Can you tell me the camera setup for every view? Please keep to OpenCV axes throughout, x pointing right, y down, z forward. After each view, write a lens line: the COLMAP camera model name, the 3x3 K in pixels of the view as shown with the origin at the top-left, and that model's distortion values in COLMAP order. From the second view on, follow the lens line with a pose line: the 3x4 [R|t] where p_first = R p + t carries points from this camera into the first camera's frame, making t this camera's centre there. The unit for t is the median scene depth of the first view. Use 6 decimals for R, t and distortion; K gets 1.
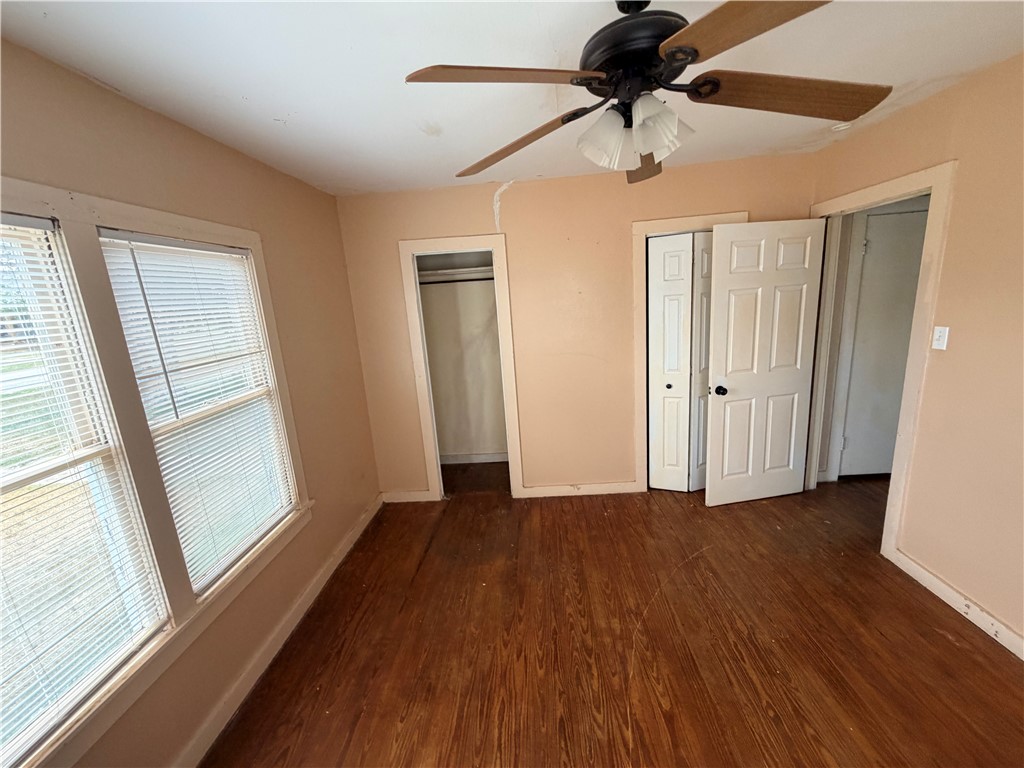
lens RADIAL K [[411.2, 0, 510.1], [0, 411.2, 385.1], [0, 0, 1]] dist [0.000458, 0.000656]
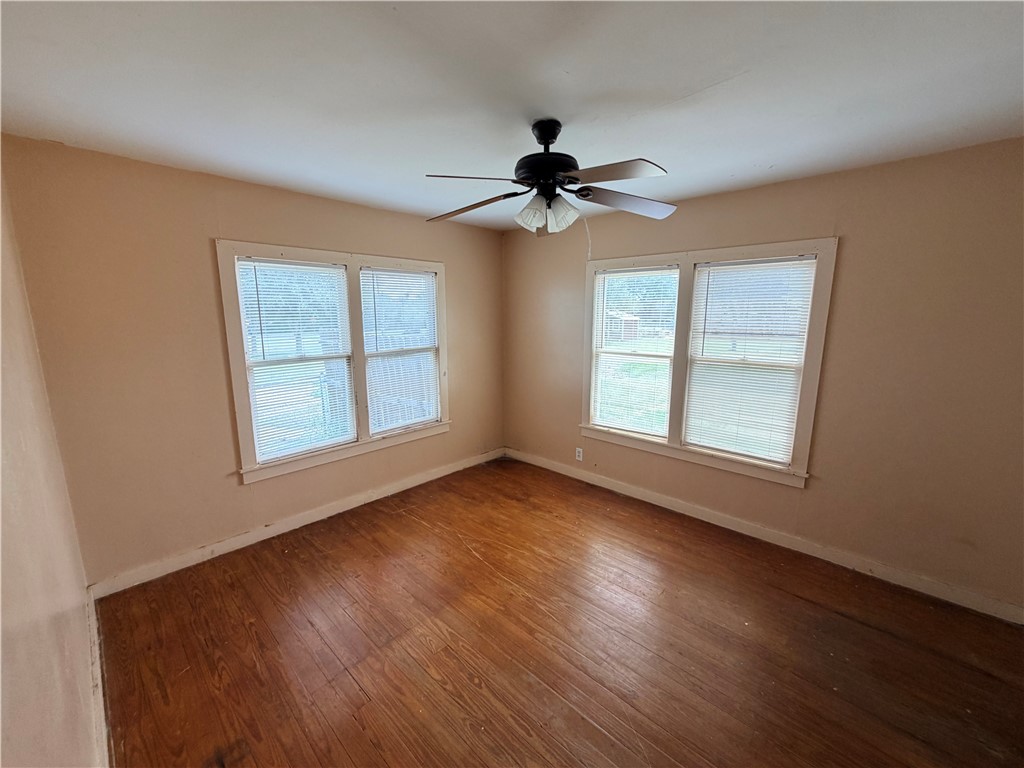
lens RADIAL K [[411.2, 0, 510.1], [0, 411.2, 385.1], [0, 0, 1]] dist [0.000458, 0.000656]
pose [[-0.648995, 0.204036, -0.732922, 1.227416], [-0.117989, 0.924717, 0.361908, -0.383948], [0.751587, 0.321353, -0.576063, 1.446074]]
